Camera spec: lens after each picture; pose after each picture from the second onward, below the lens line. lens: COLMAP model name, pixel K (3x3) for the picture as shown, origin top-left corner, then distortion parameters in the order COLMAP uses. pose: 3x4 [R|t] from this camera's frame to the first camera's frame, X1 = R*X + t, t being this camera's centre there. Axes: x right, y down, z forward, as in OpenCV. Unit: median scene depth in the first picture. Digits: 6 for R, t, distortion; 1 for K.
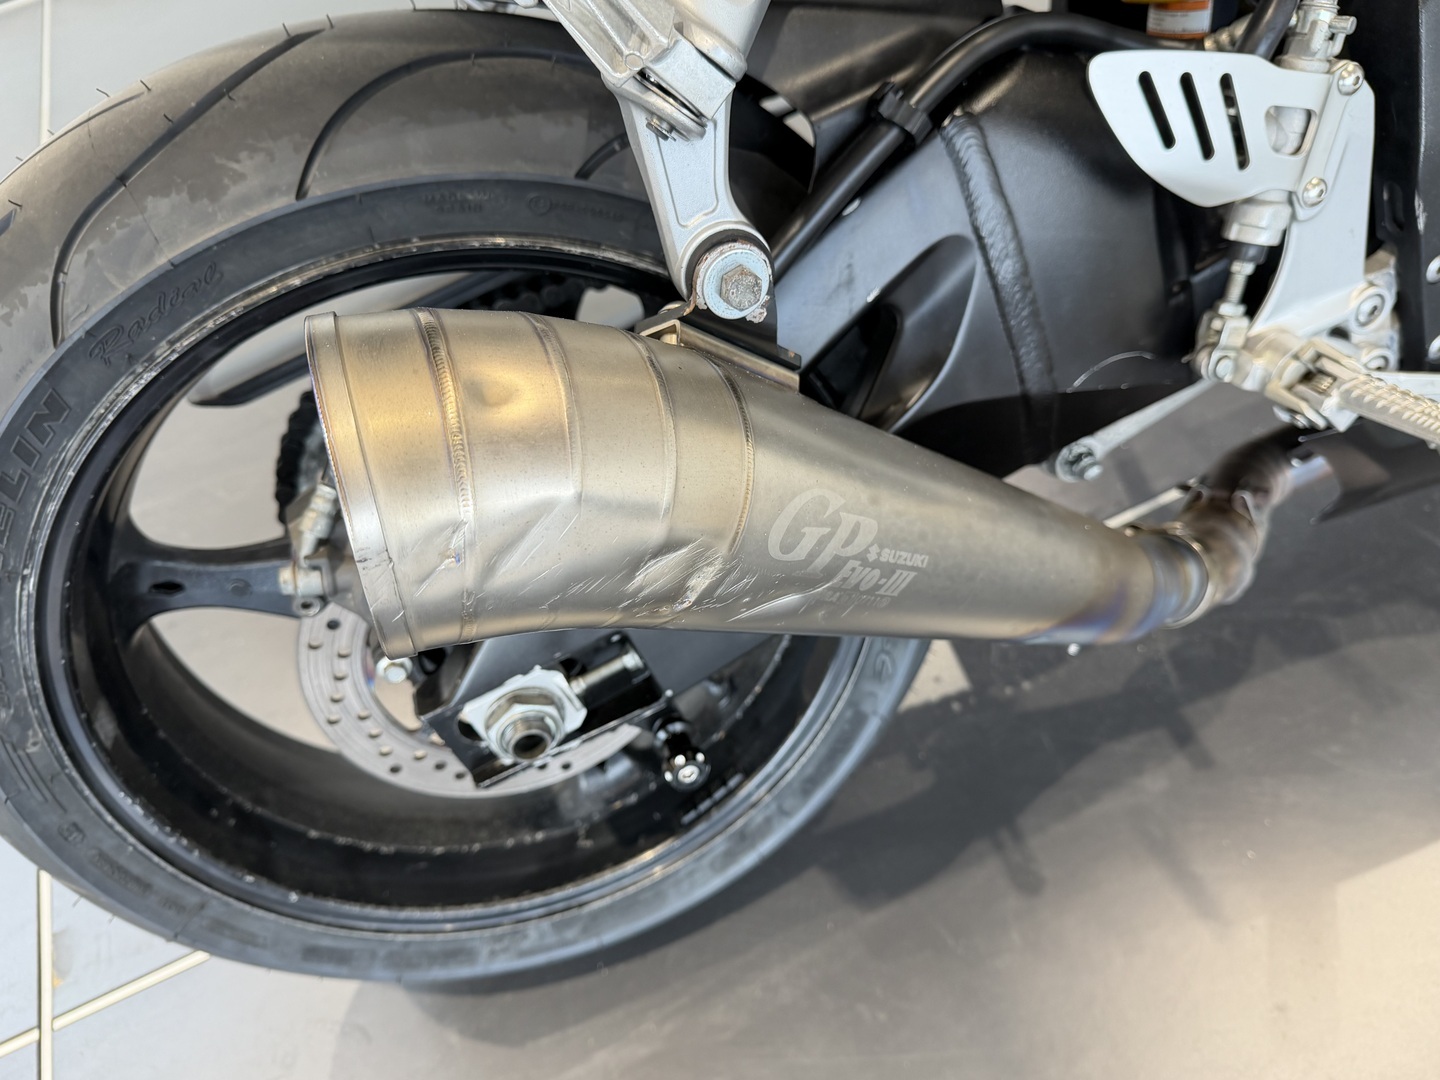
lens RADIAL K [[1051.4, 0, 720.0], [0, 1051.4, 540.0], [0, 0, 1]] dist [0.037680, -0.067482]
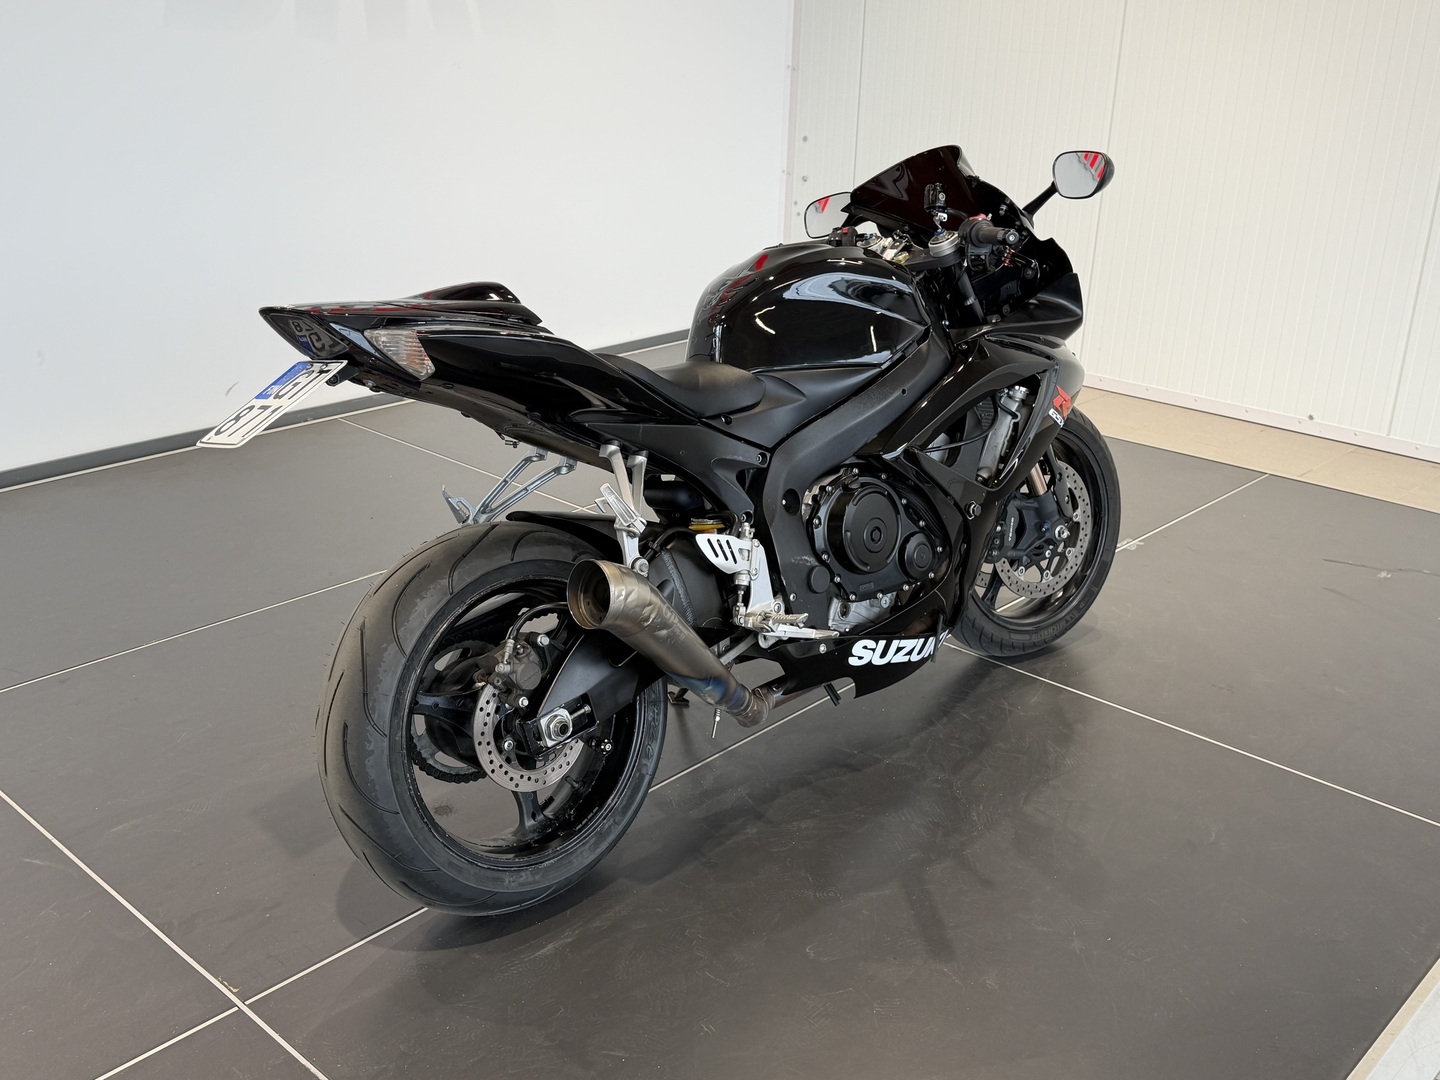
lens RADIAL K [[1442.5, 0, 720.0], [0, 1442.5, 540.0], [0, 0, 1]] dist [0.176046, -0.352585]
pose [[0.905623, 0.027796, 0.423172, -1.672228], [0.193991, 0.860178, -0.471658, 1.917077], [-0.377113, 0.509236, 0.773605, -2.892964]]
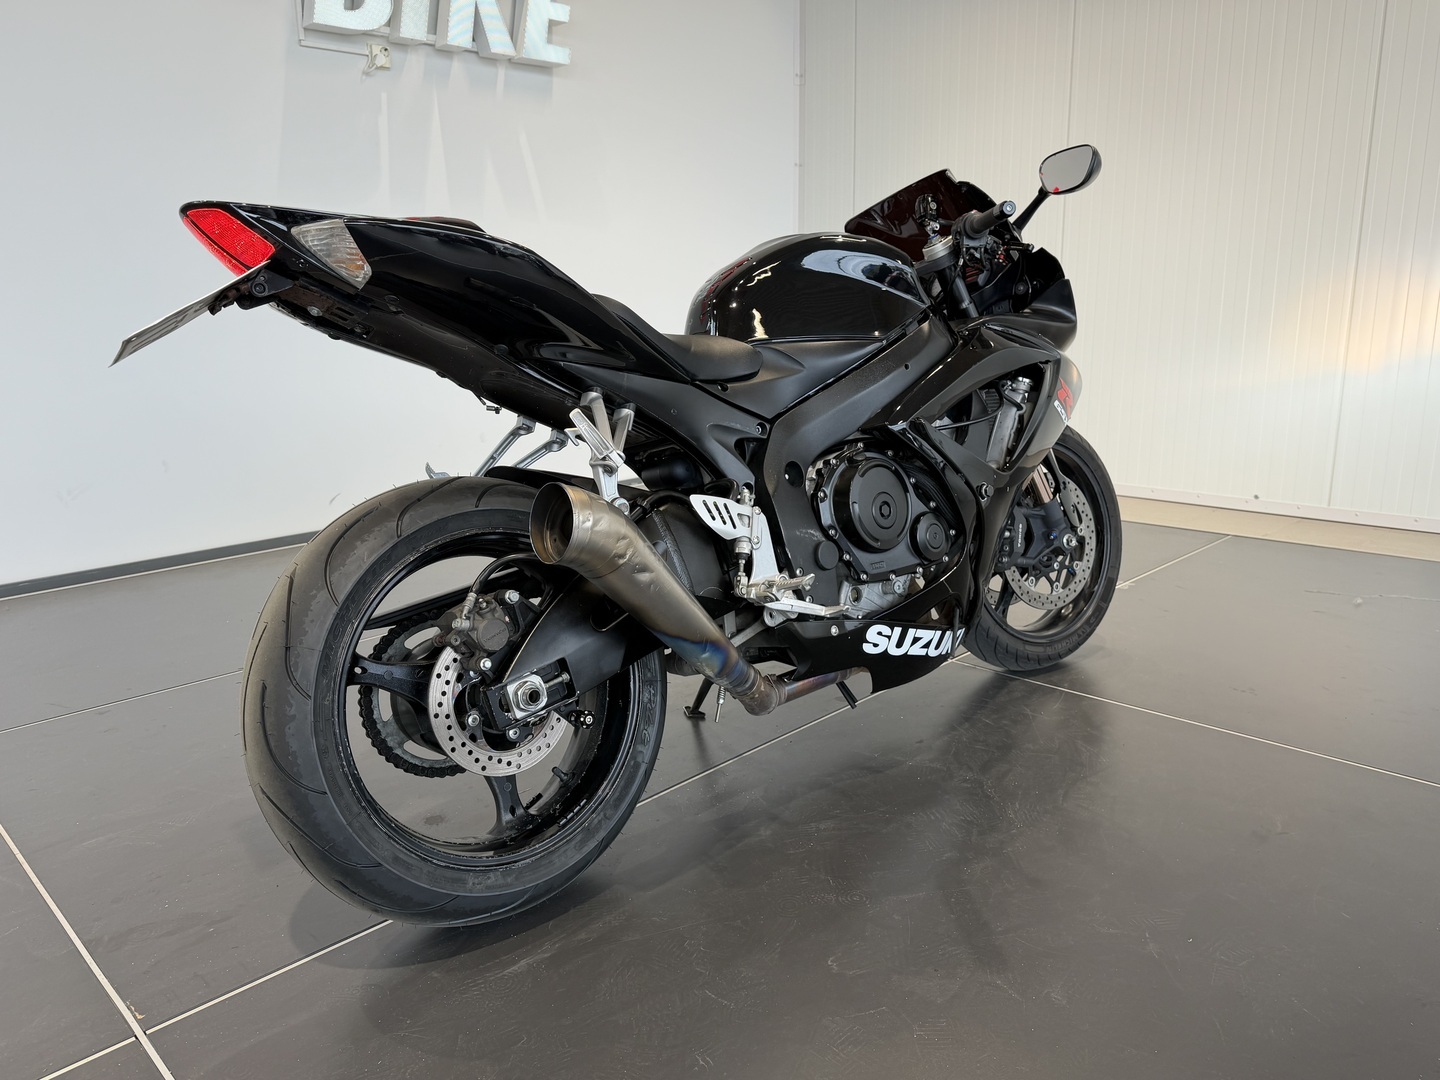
lens RADIAL K [[1024.2, 0, 720.0], [0, 1024.2, 540.0], [0, 0, 1]] dist [0.206599, -0.484734]
pose [[0.925452, 0.056343, 0.374651, -0.793420], [0.195682, 0.775682, -0.600021, 1.641884], [-0.324417, 0.628604, 0.706832, -1.316417]]
